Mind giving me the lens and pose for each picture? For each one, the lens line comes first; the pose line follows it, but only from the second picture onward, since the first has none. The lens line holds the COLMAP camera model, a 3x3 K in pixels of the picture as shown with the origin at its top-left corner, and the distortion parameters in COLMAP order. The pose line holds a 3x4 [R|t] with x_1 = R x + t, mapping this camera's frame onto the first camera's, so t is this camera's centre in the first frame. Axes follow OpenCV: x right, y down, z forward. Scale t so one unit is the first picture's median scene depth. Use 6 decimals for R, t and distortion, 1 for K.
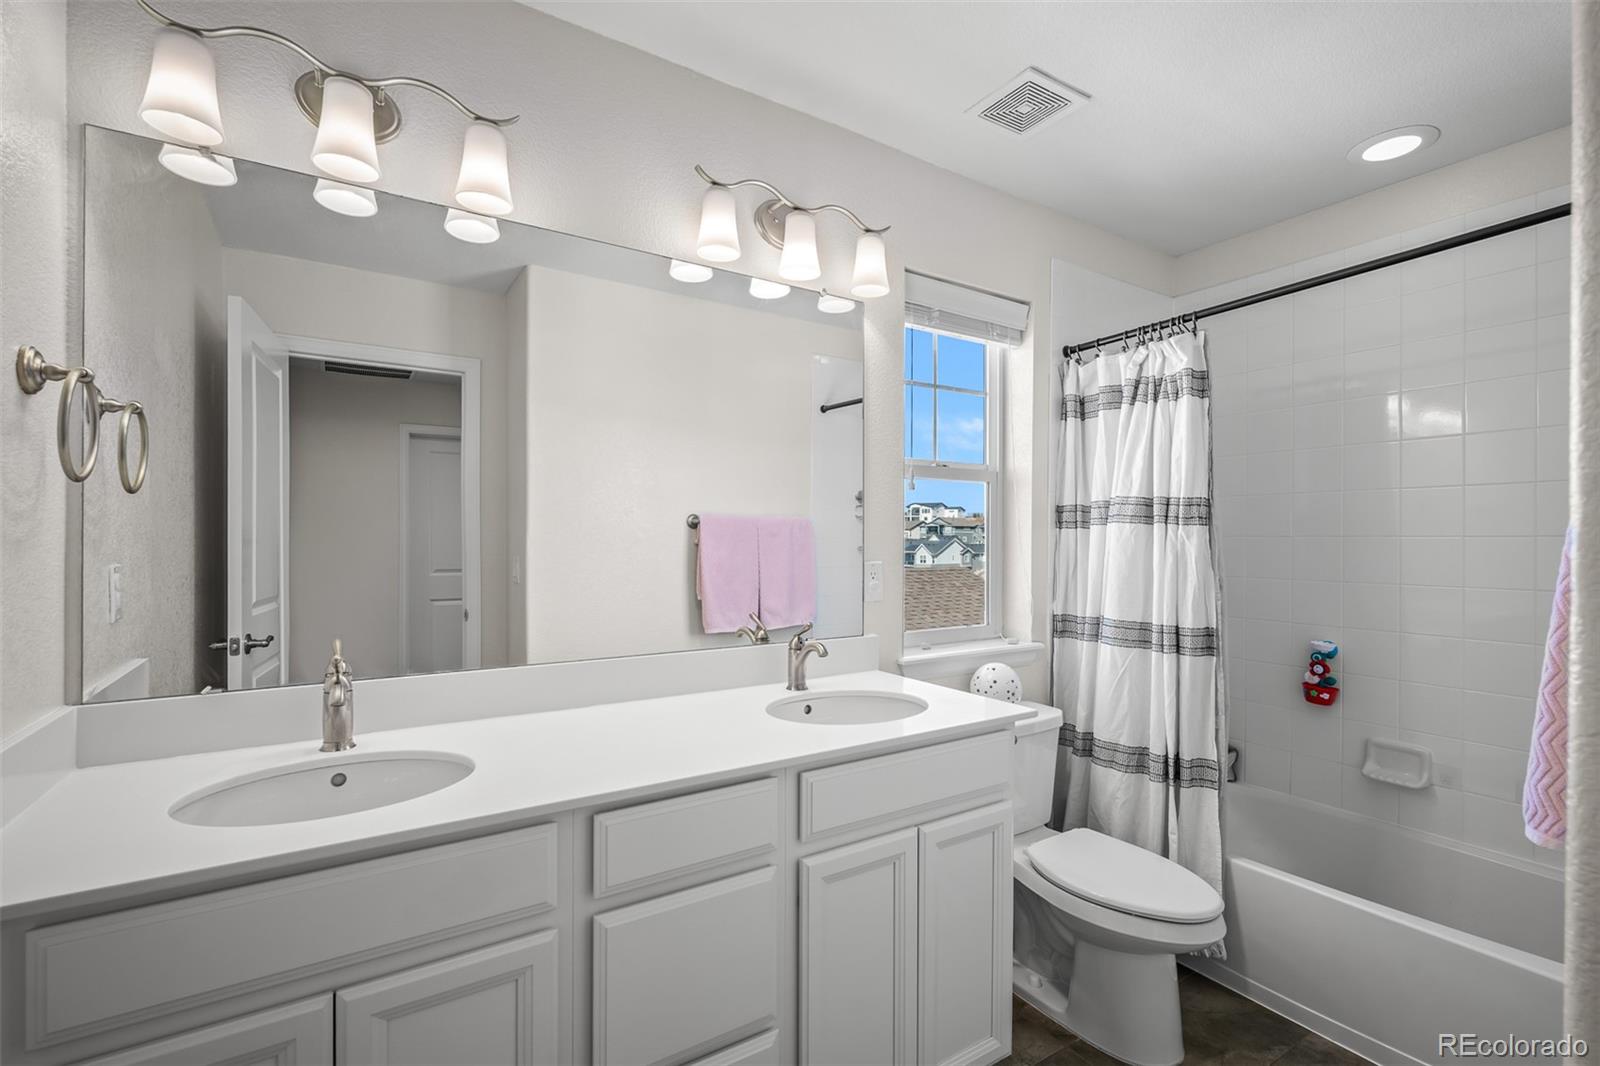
lens RADIAL K [[714.8, 0, 796.2], [0, 714.8, 513.5], [0, 0, 1]] dist [-0.001764, -0.000066]
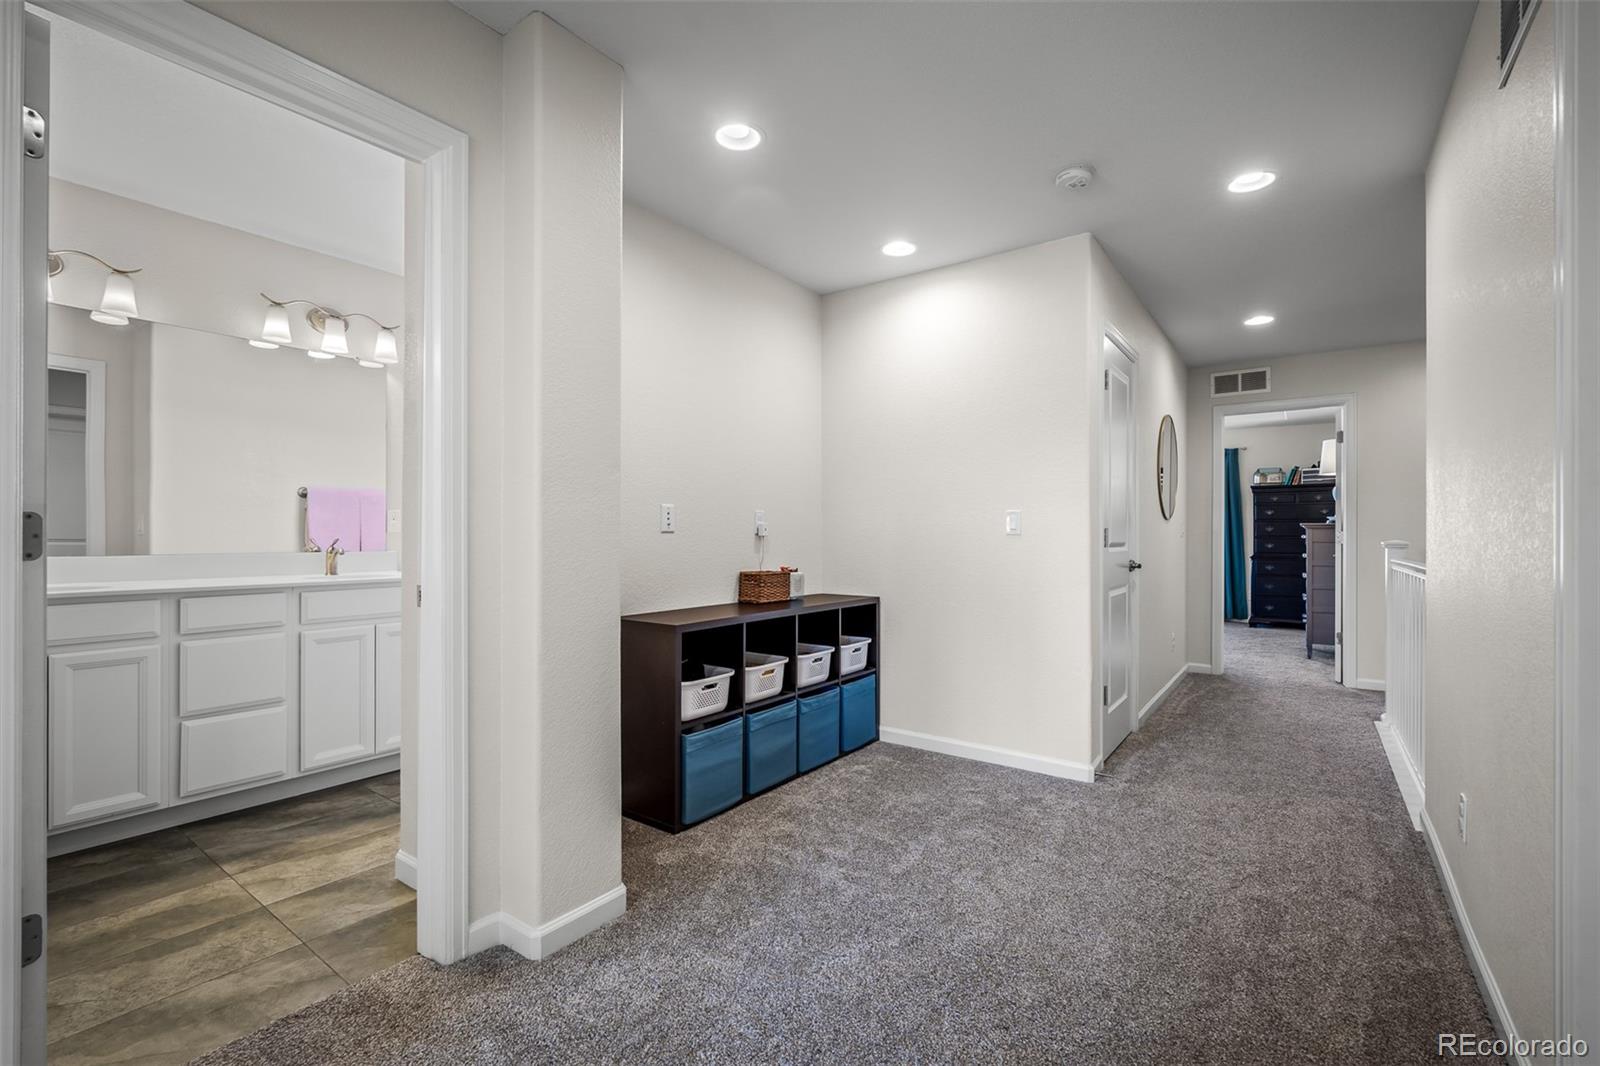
lens RADIAL K [[706.1, 0, 793.0], [0, 706.1, 534.5], [0, 0, 1]] dist [-0.001347, -0.000257]
pose [[0.935860, 0.008470, 0.352269, 0.473516], [-0.018997, 0.999470, 0.026436, 0.067210], [-0.351859, -0.031433, 0.935525, -1.131139]]
